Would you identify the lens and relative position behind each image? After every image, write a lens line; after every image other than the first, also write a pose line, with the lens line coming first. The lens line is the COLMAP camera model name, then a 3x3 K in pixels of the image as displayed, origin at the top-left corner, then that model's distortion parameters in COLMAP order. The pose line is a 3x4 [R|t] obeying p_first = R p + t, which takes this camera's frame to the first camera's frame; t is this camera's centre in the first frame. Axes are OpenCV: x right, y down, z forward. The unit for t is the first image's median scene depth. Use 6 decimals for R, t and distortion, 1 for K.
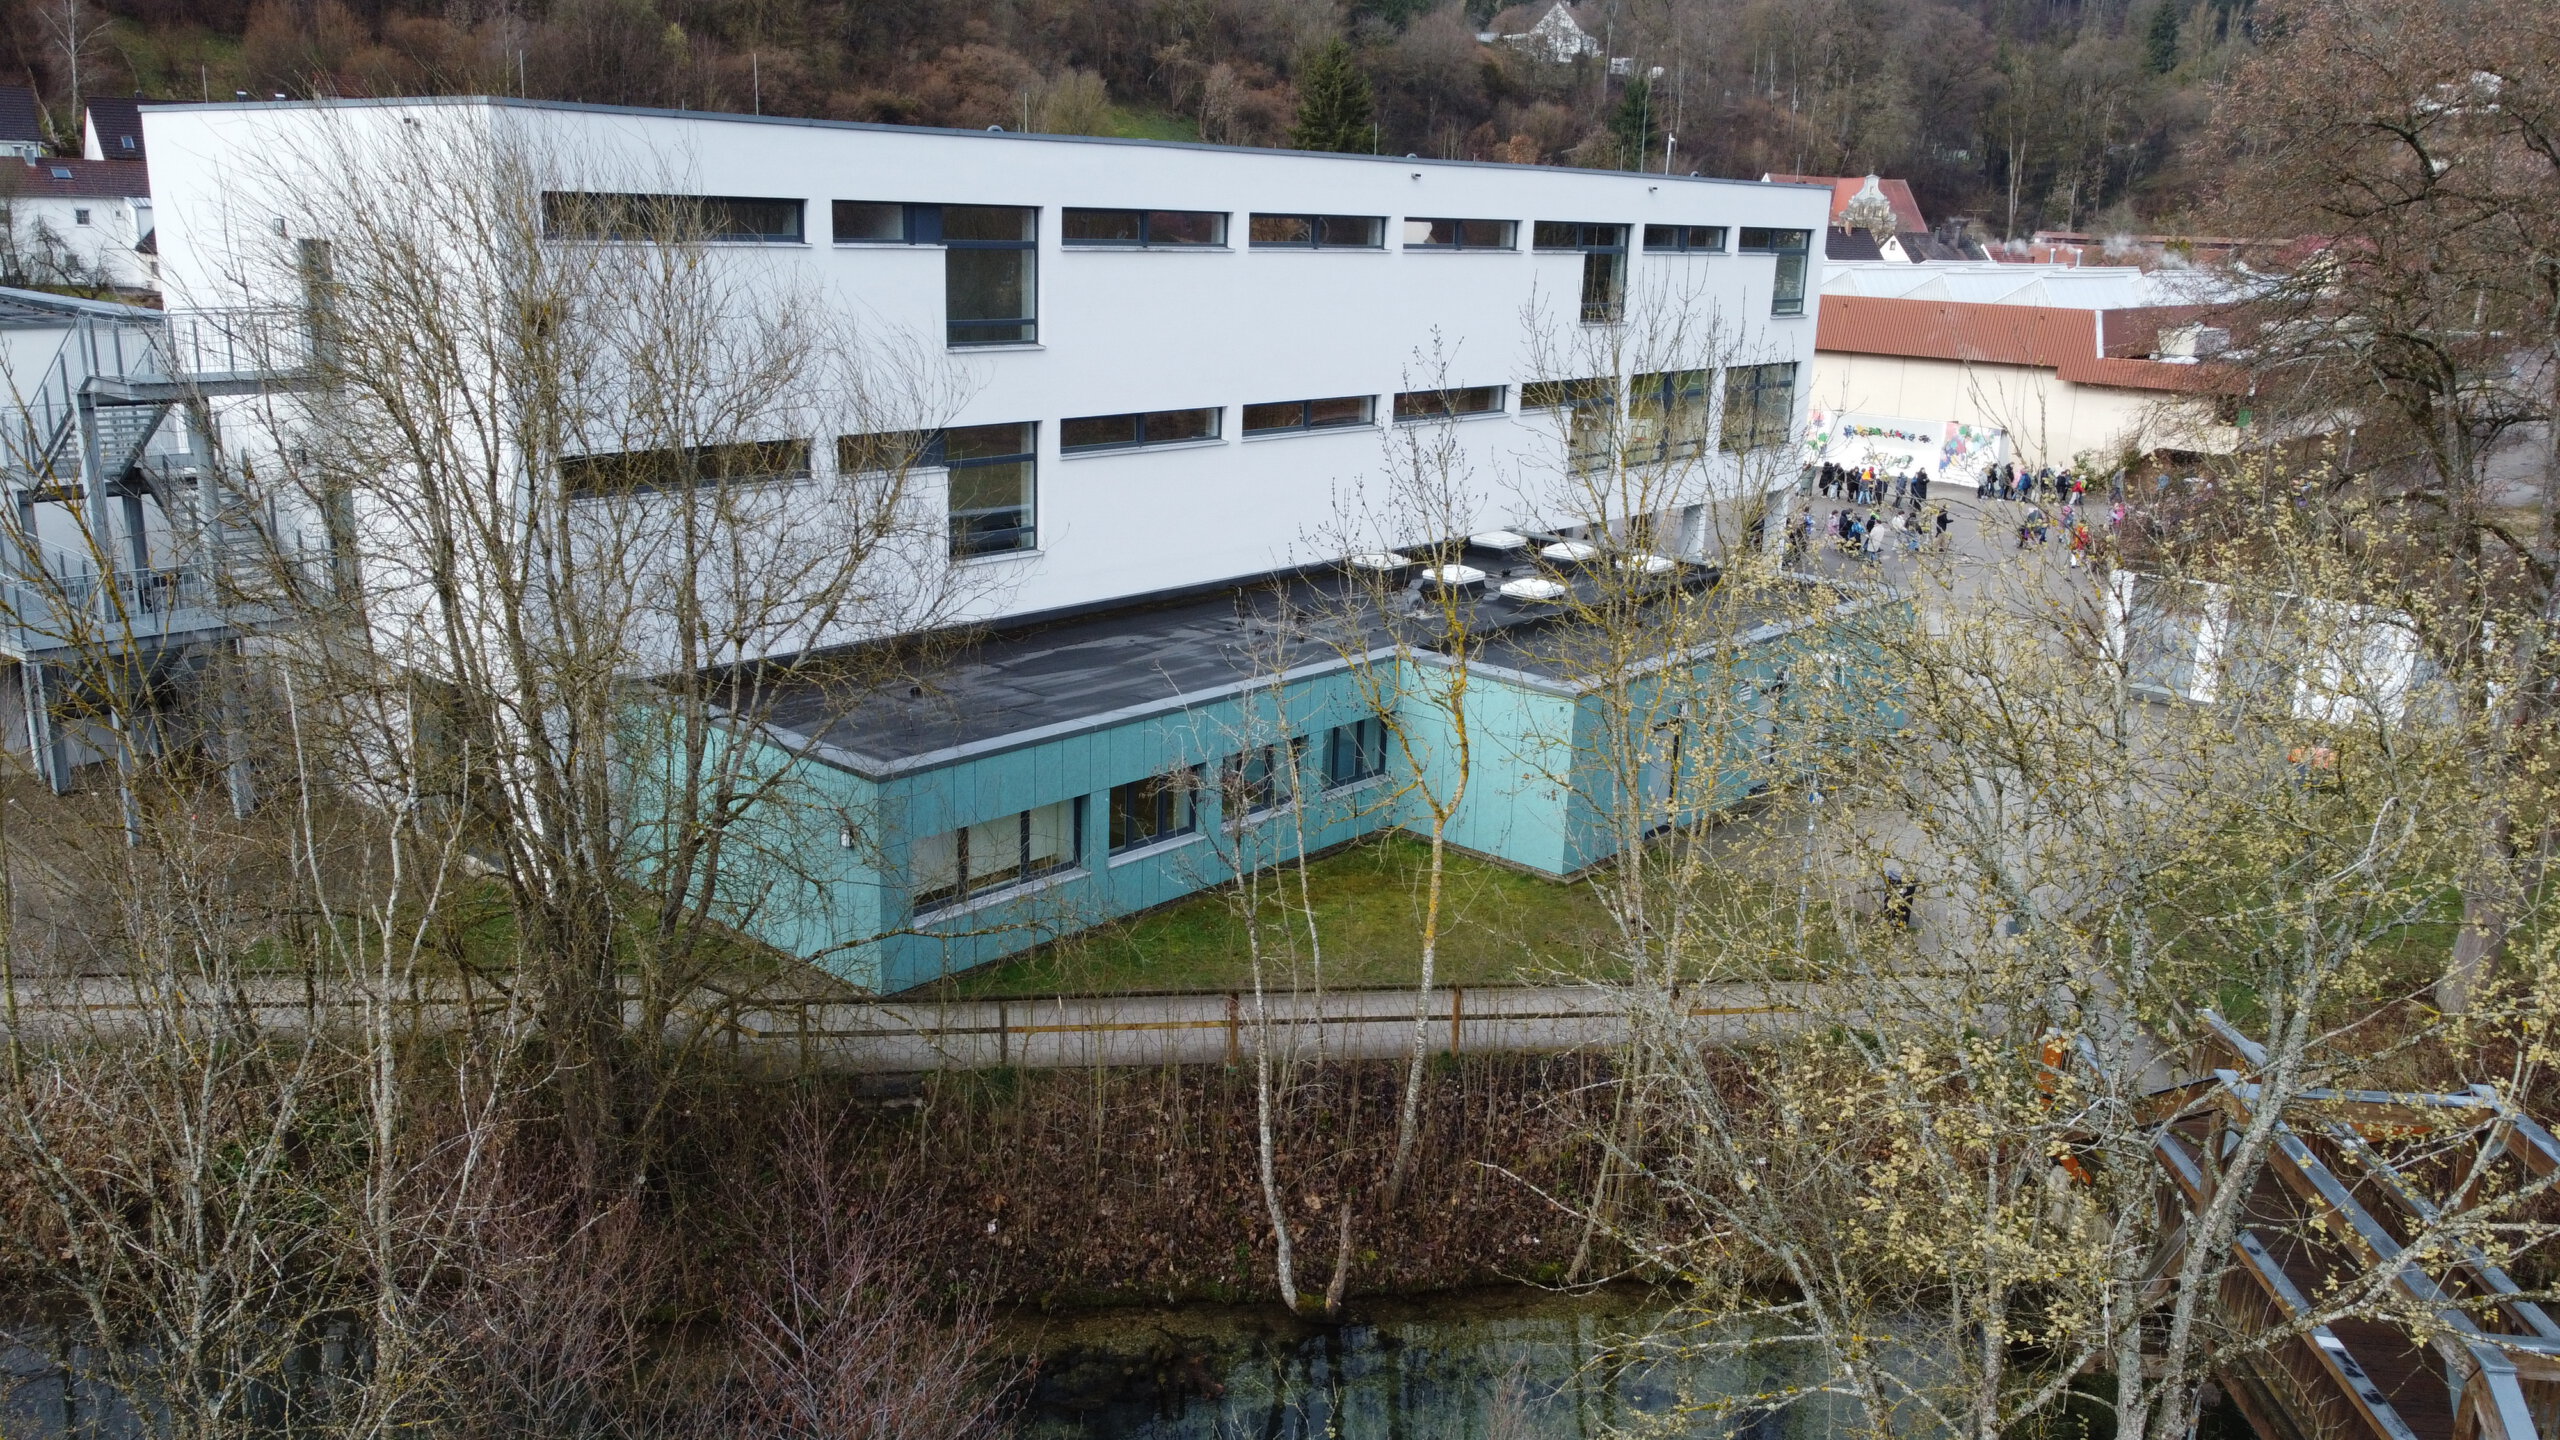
lens RADIAL K [[1943.6, 0, 1271.6], [0, 1943.6, 710.0], [0, 0, 1]] dist [0.005649, -0.008512]
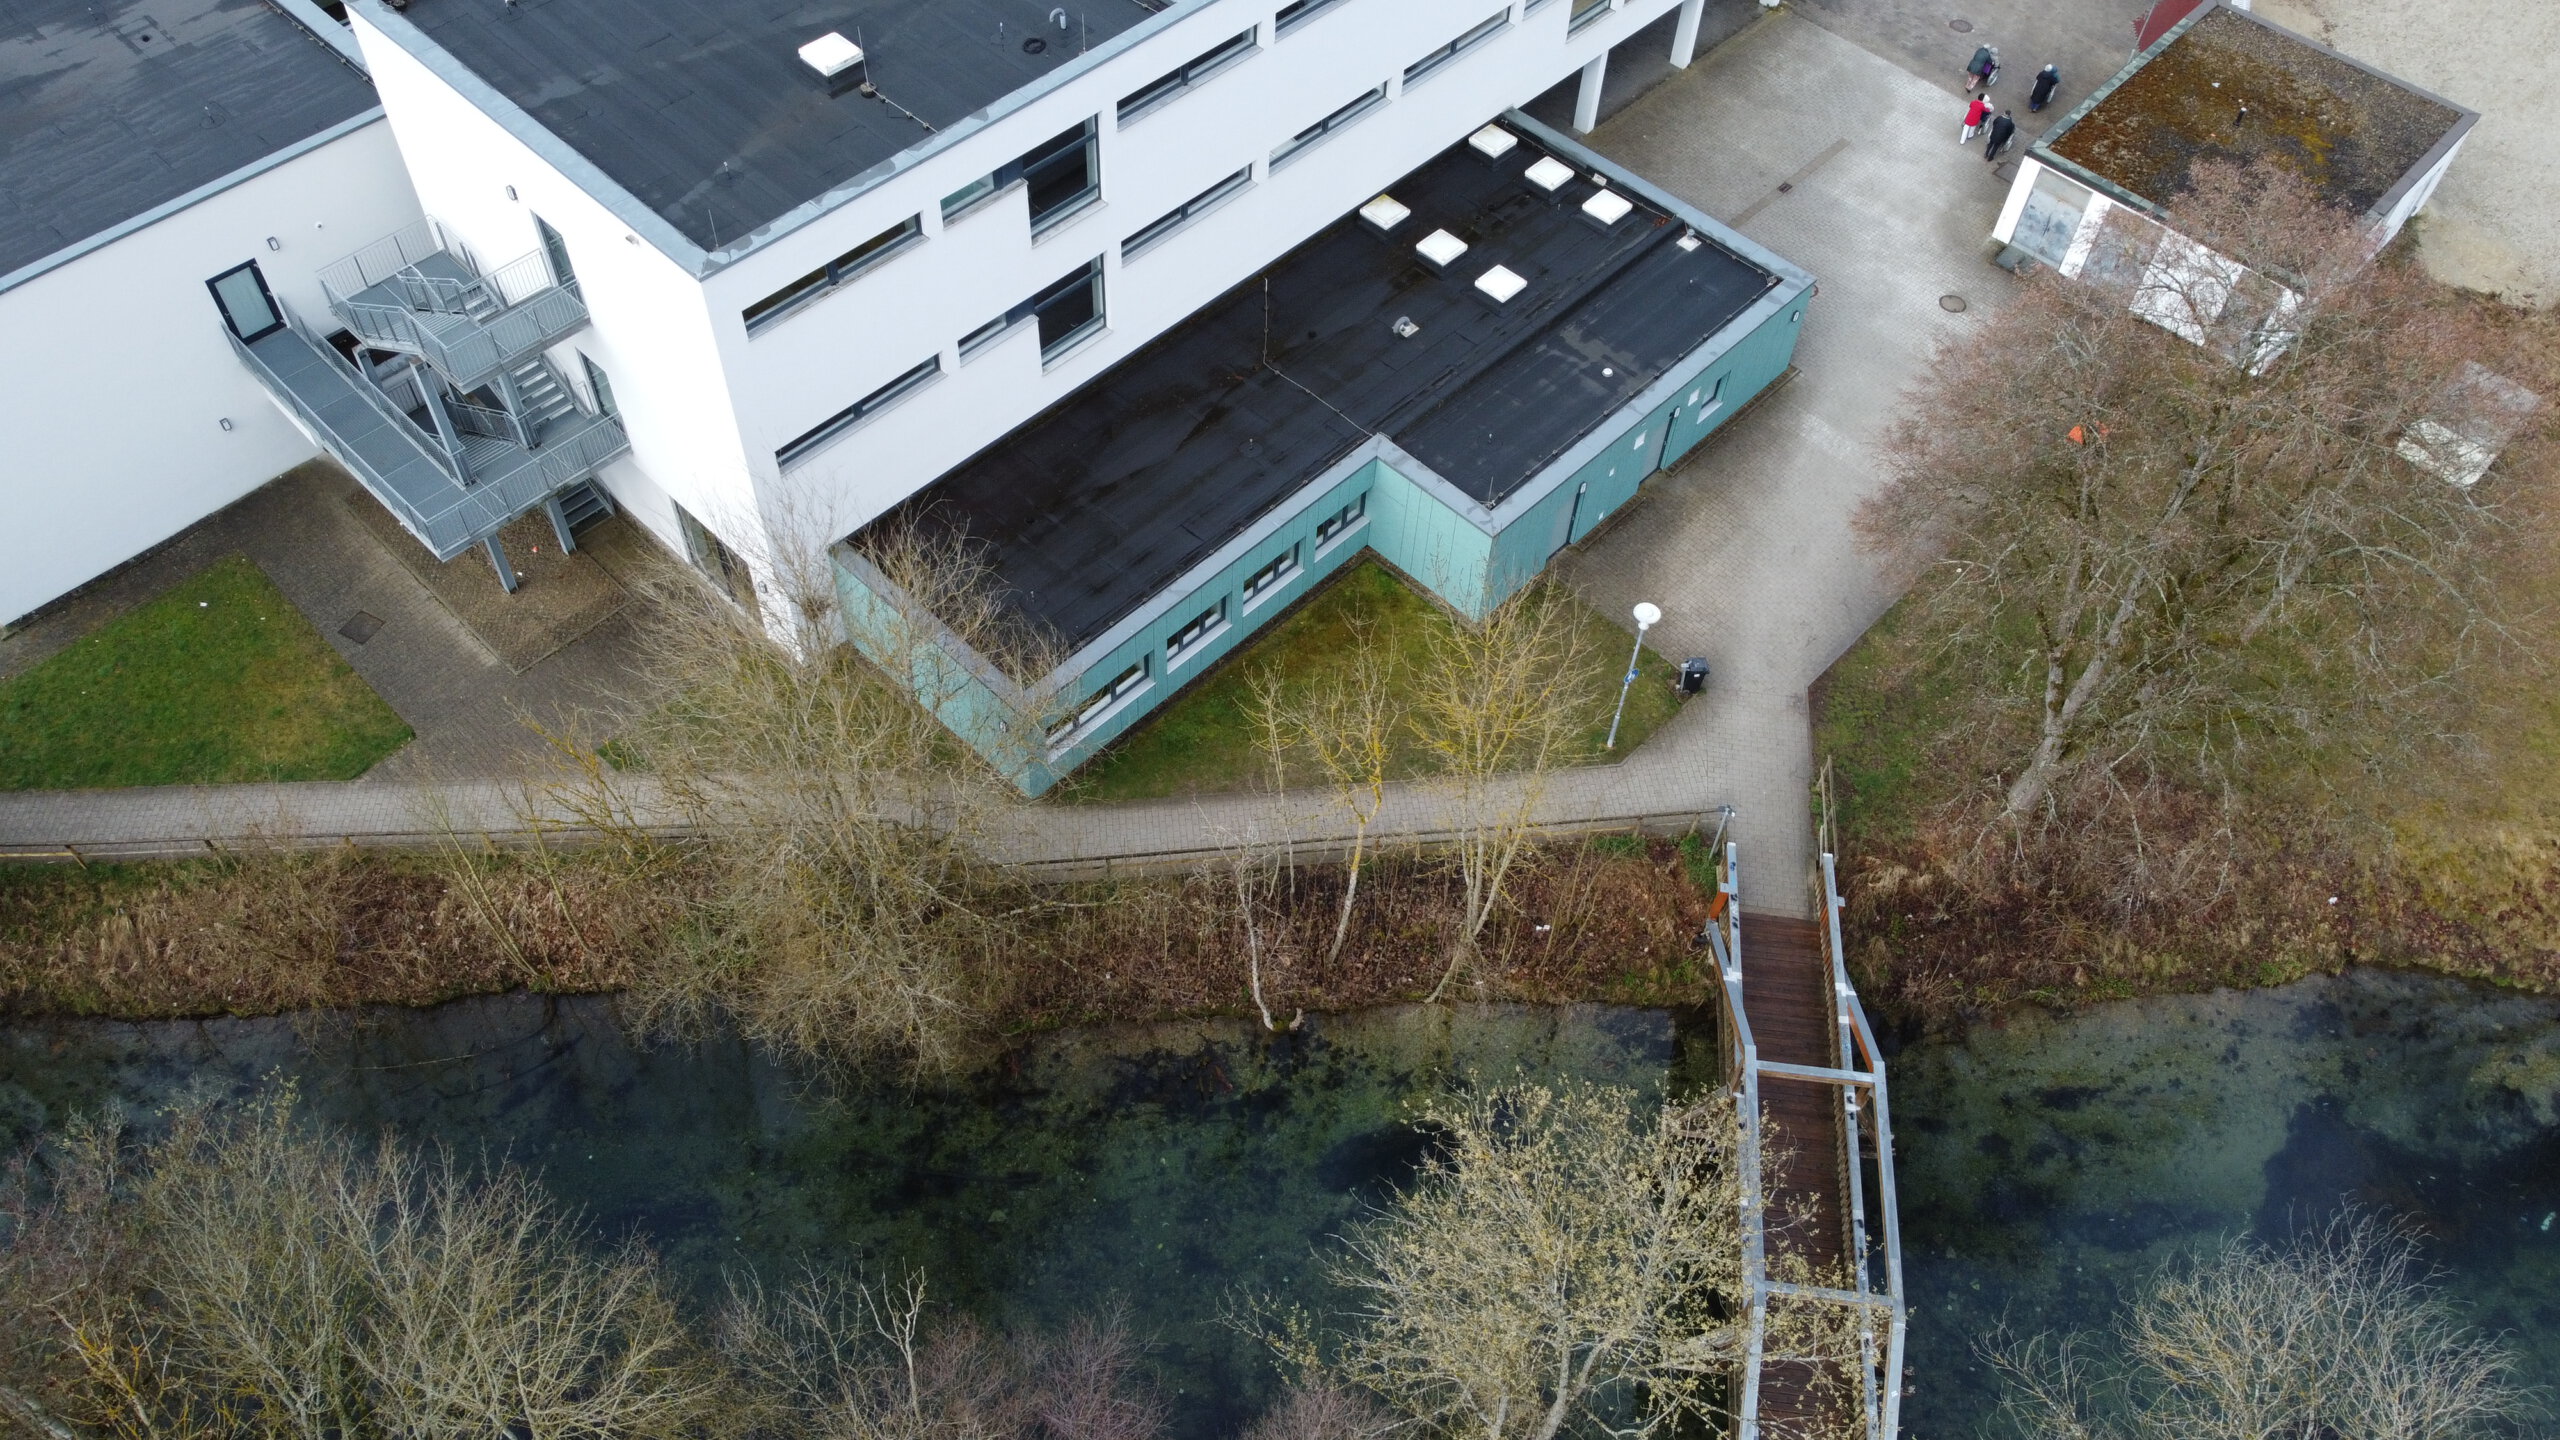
lens RADIAL K [[1943.6, 0, 1277.7], [0, 1943.6, 721.1], [0, 0, 1]] dist [0.005649, -0.008512]
pose [[0.999332, 0.031129, -0.019122, 0.039396], [-0.013305, 0.797576, 0.603071, -0.960575], [0.034024, -0.602414, 0.797458, -0.281534]]
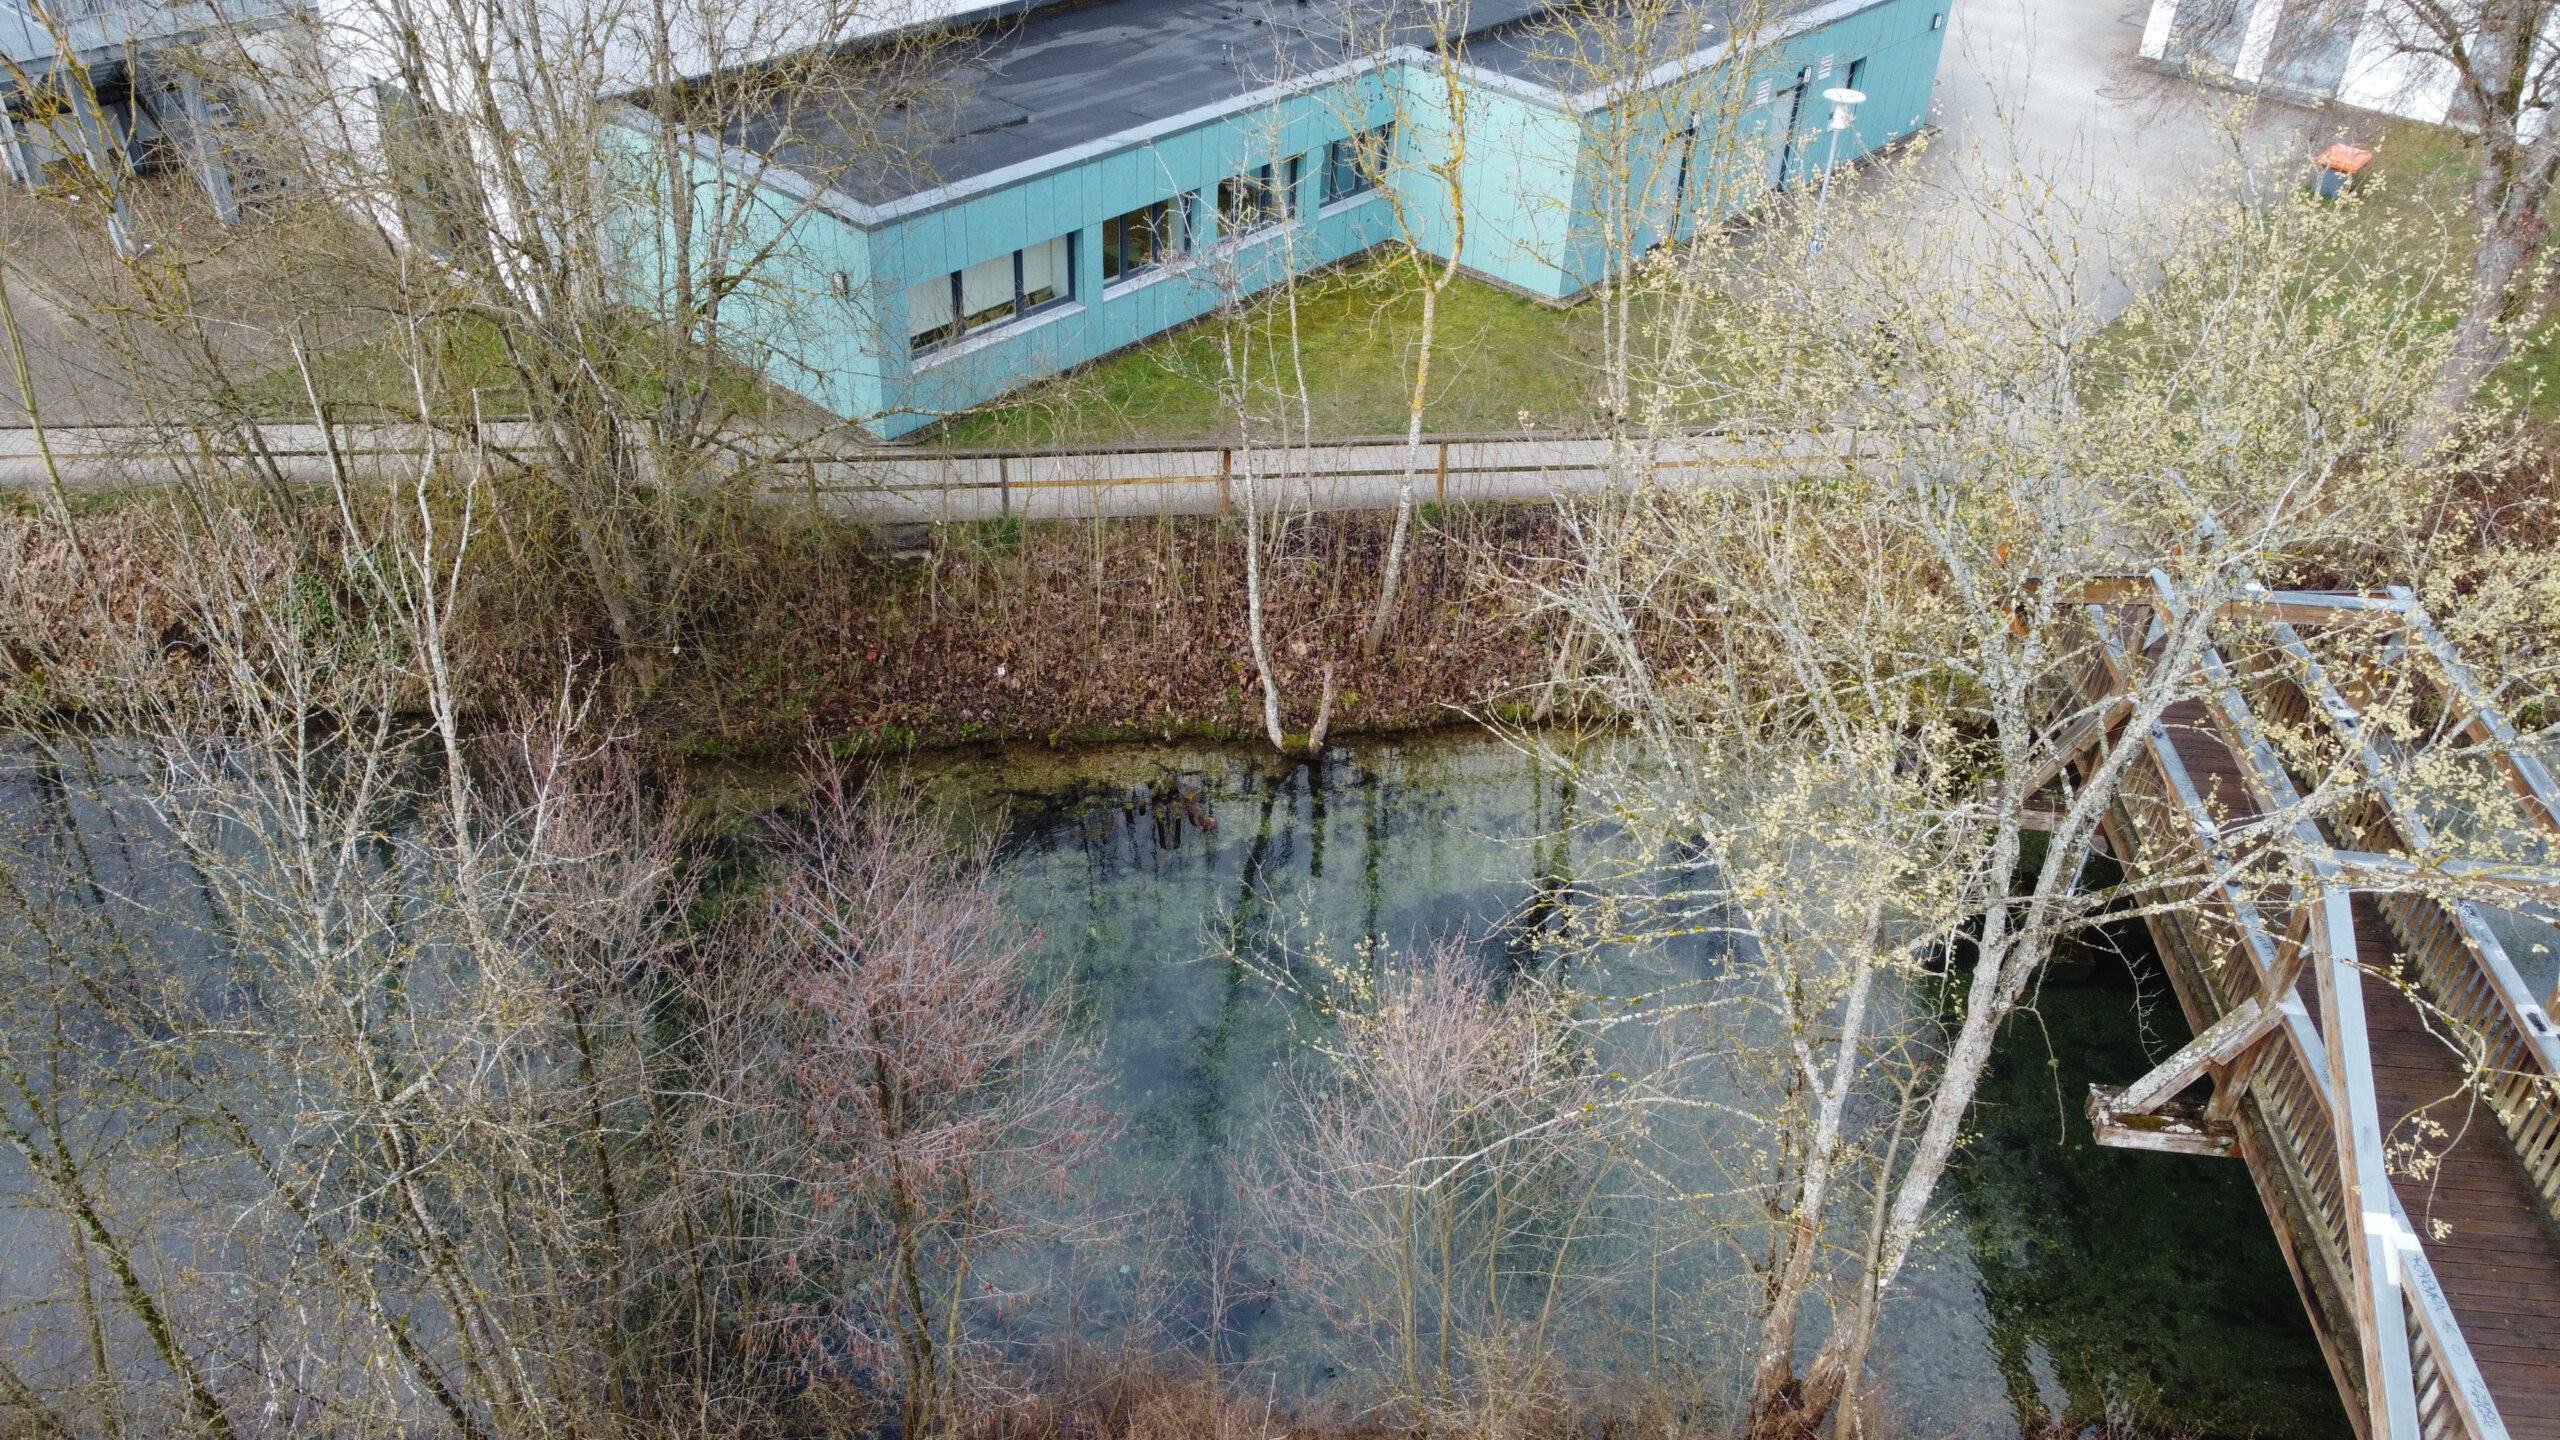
lens RADIAL K [[1943.6, 0, 1272.2], [0, 1943.6, 711.9], [0, 0, 1]] dist [0.005649, -0.008512]
pose [[0.999967, 0.008072, -0.000966, 0.007183], [-0.007237, 0.937991, 0.346585, -0.082113], [0.003703, -0.346567, 0.938018, -0.017085]]
